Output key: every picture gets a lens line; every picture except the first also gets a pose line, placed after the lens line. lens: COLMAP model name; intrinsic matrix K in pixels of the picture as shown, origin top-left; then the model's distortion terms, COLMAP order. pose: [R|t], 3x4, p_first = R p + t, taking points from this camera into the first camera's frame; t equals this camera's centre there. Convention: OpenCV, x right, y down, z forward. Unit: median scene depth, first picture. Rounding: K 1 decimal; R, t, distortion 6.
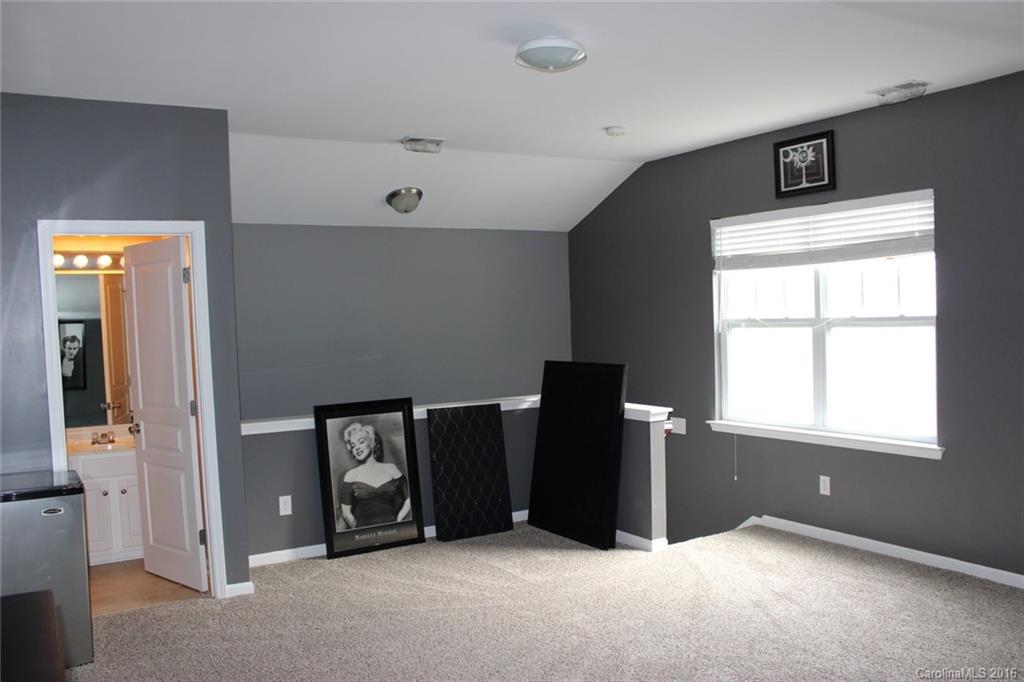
lens RADIAL K [[868.2, 0, 512.0], [0, 868.2, 341.0], [0, 0, 1]] dist [-0.148158, 0.142827]
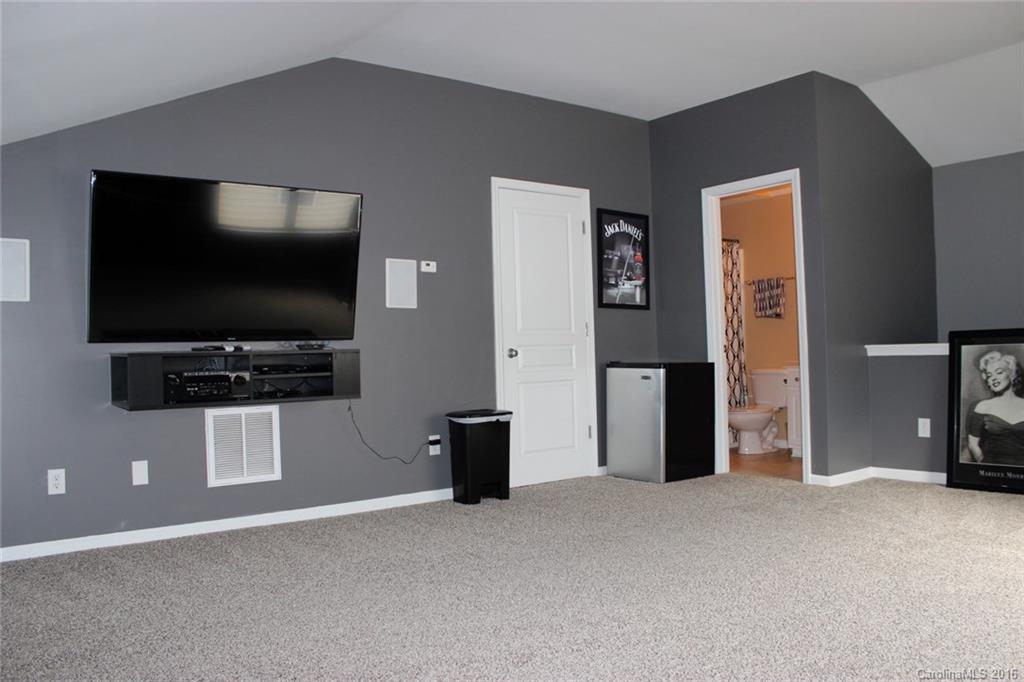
lens RADIAL K [[868.2, 0, 512.0], [0, 868.2, 341.0], [0, 0, 1]] dist [-0.148158, 0.142827]
pose [[0.102232, 0.008072, -0.994728, 0.672305], [-0.014158, 0.999878, 0.006659, 0.085627], [0.994660, 0.013403, 0.102333, 0.392135]]
